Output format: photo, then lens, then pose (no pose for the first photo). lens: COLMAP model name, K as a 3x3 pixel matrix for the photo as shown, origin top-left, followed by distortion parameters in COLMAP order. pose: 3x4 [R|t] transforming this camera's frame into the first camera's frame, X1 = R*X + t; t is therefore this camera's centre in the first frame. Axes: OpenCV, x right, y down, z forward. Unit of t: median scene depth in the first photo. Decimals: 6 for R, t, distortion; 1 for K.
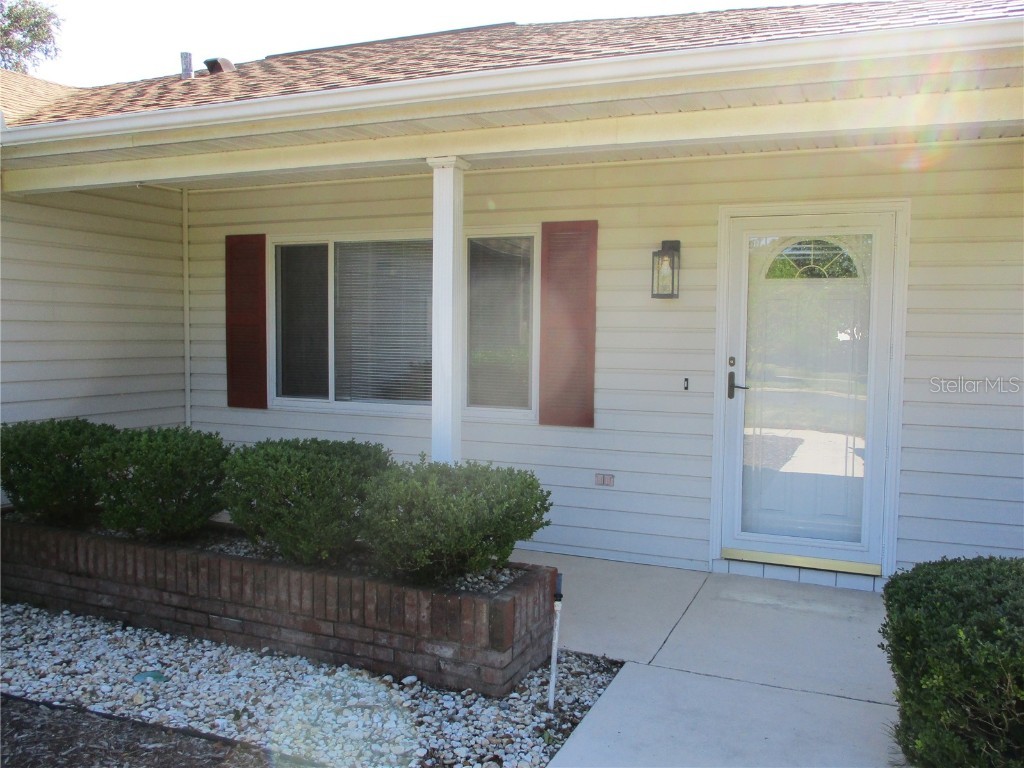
lens RADIAL K [[853.5, 0, 509.8], [0, 853.5, 384.4], [0, 0, 1]] dist [-0.031326, 0.027449]
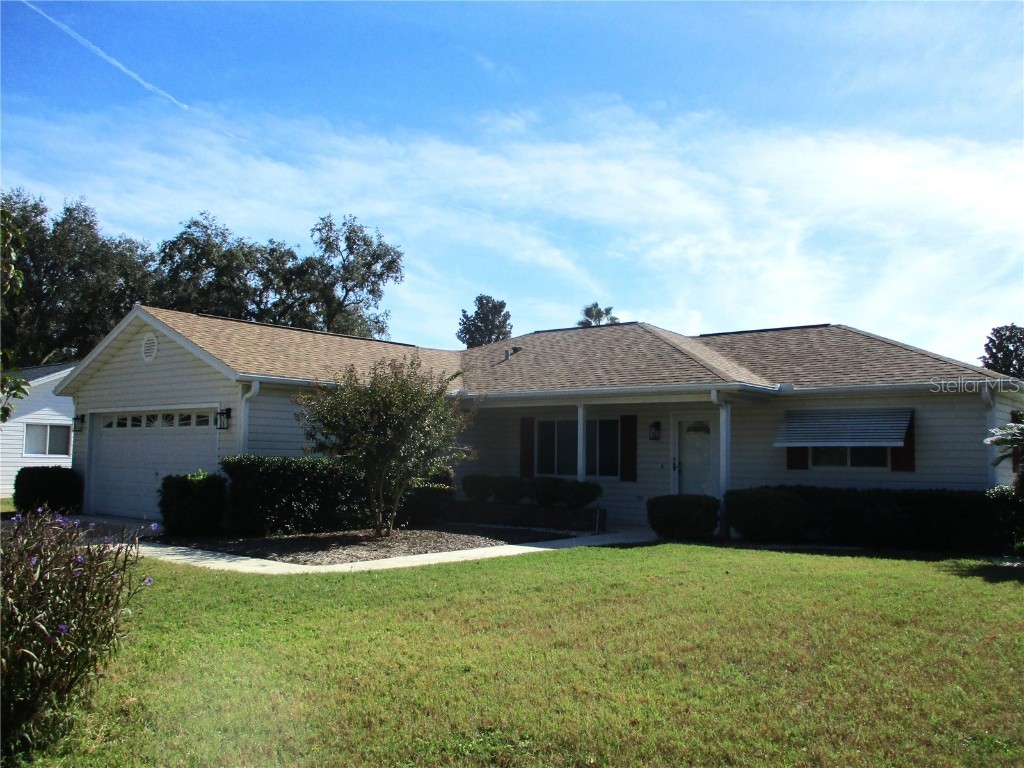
lens RADIAL K [[891.7, 0, 506.8], [0, 891.7, 380.3], [0, 0, 1]] dist [-0.031010, 0.016903]
pose [[0.956052, -0.021558, -0.292405, 0.603082], [-0.025632, 0.987330, -0.156597, 0.207384], [0.292076, 0.157210, 0.943386, -2.247929]]
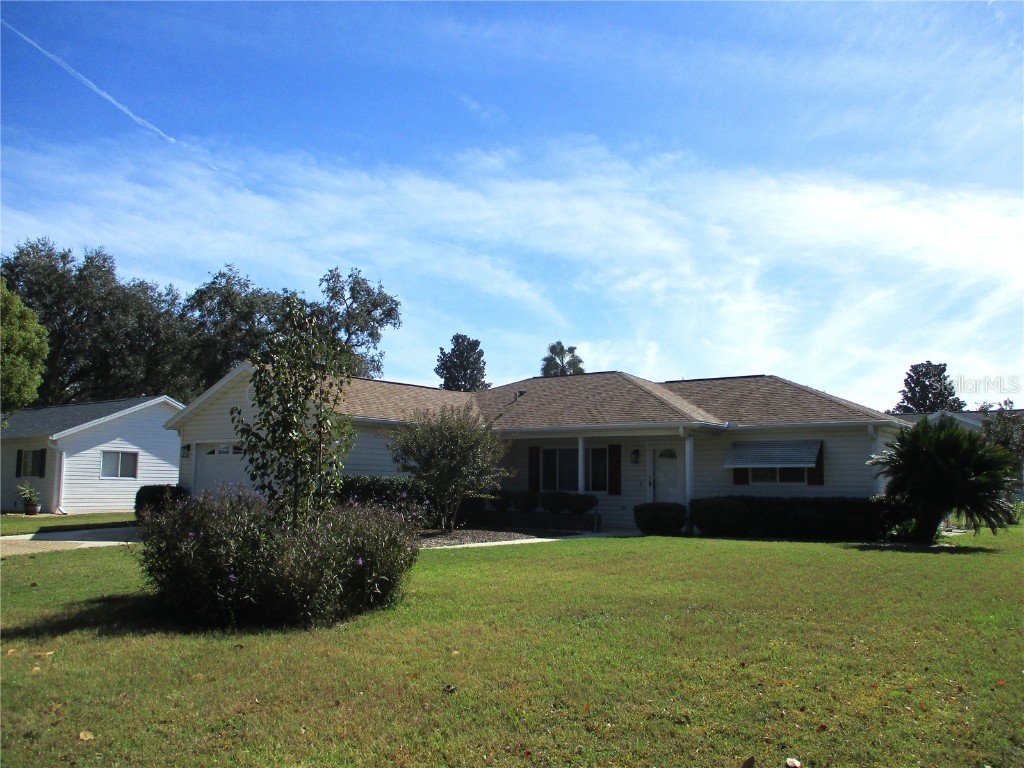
lens RADIAL K [[853.5, 0, 517.8], [0, 853.5, 387.6], [0, 0, 1]] dist [-0.031326, 0.027449]
pose [[0.972262, -0.025419, -0.232511, 0.581784], [-0.018018, 0.982983, -0.182810, 0.301733], [0.233201, 0.181929, 0.955259, -3.111819]]
